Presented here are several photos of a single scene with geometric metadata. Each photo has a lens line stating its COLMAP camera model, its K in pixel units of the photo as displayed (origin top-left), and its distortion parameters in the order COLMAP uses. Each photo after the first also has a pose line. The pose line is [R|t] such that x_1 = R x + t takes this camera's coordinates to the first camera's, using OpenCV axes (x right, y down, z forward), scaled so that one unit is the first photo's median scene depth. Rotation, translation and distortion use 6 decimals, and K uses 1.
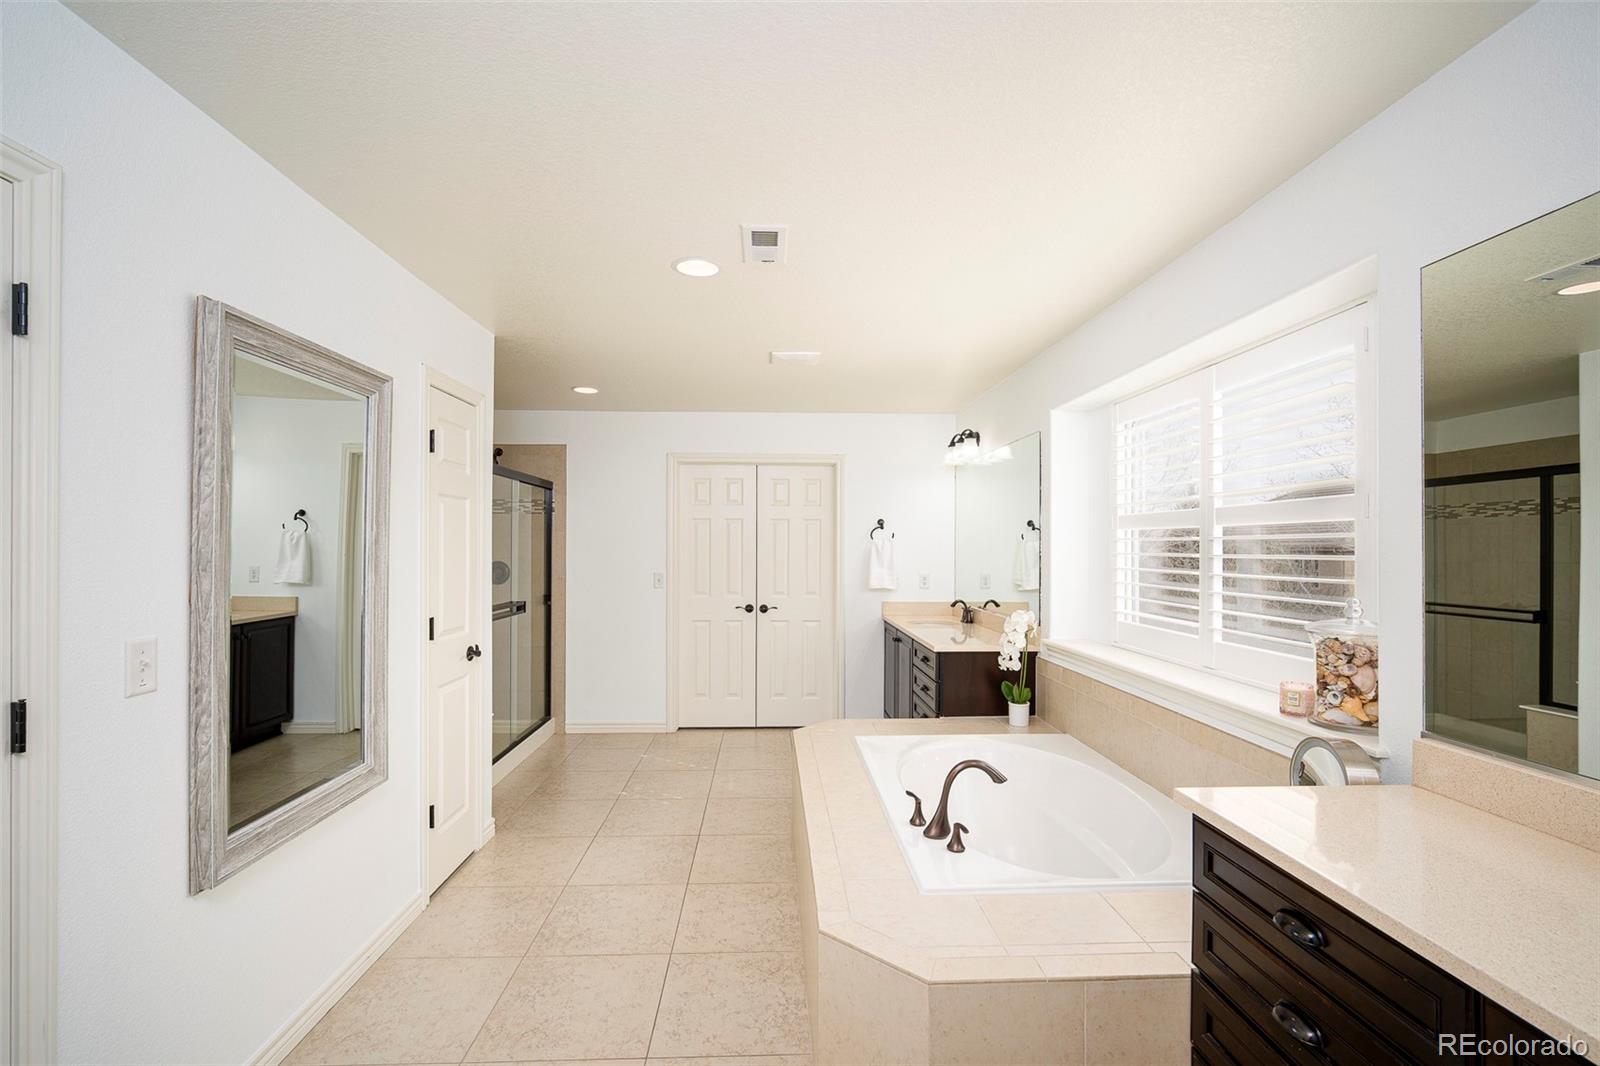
lens RADIAL K [[717.6, 0, 811.6], [0, 717.6, 549.9], [0, 0, 1]] dist [-0.010619, 0.000182]
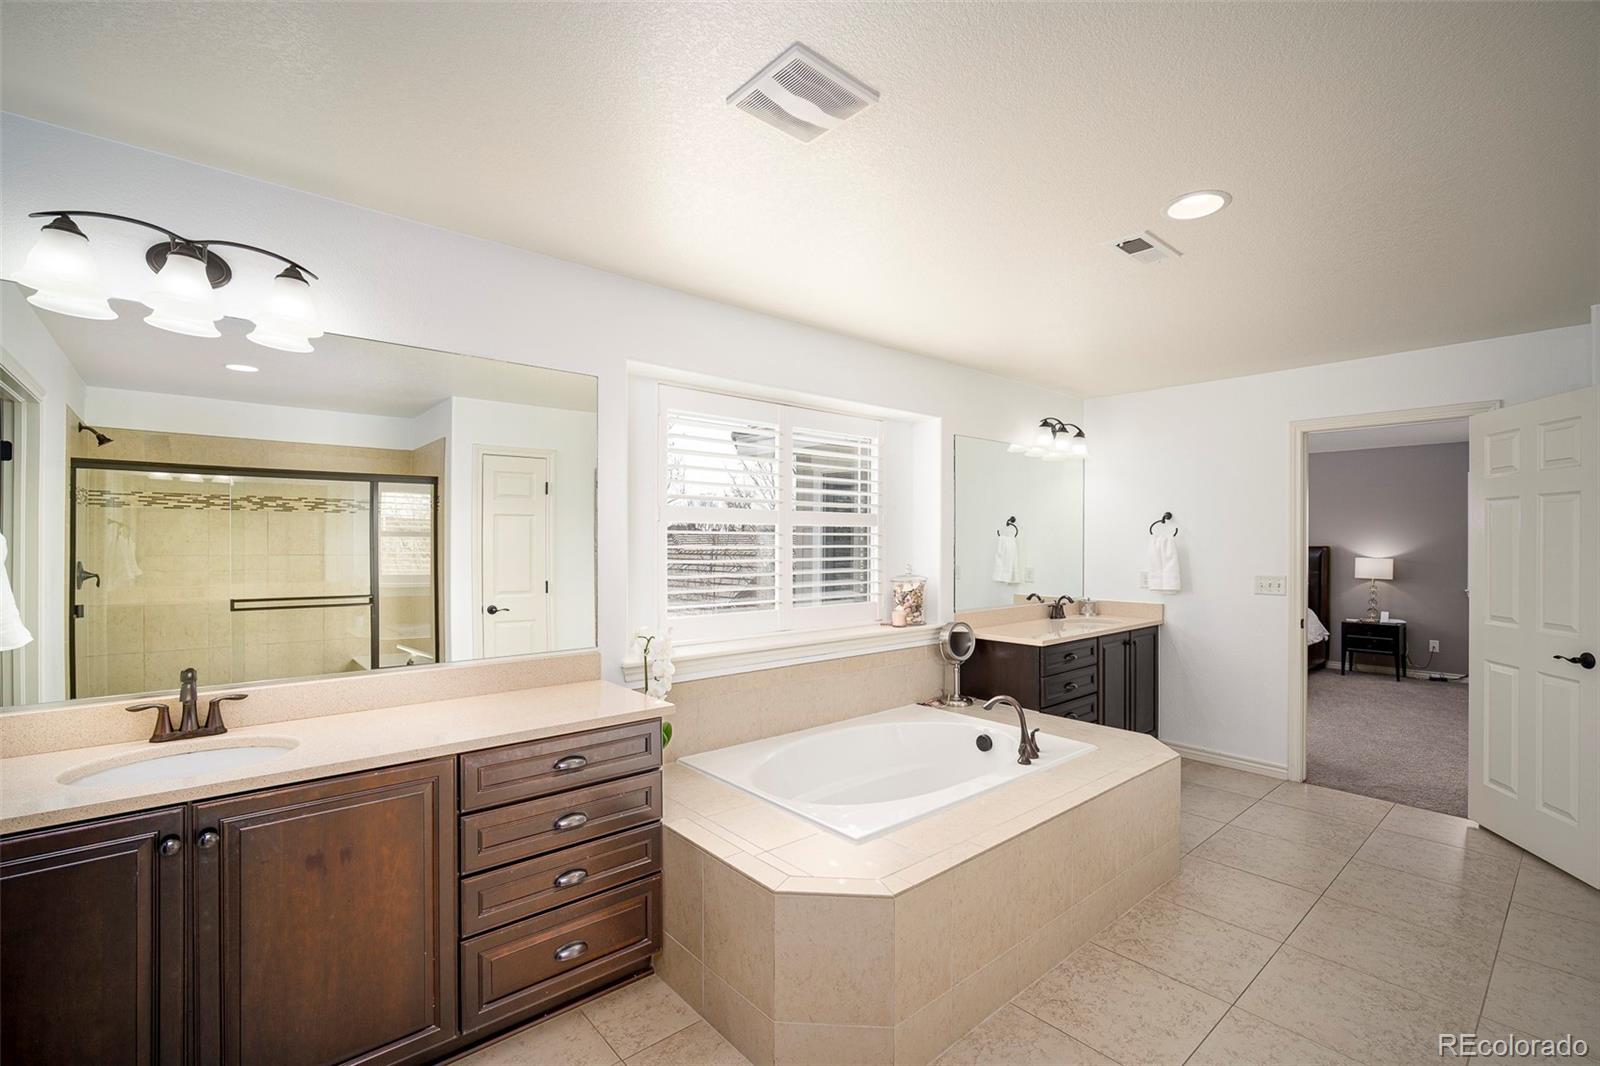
lens RADIAL K [[717.6, 0, 811.6], [0, 717.6, 549.9], [0, 0, 1]] dist [-0.010619, 0.000182]
pose [[-0.624655, -0.001209, 0.780900, -0.302309], [0.006202, 0.999960, 0.006510, 0.006670], [-0.780876, 0.008910, -0.624622, 0.972040]]
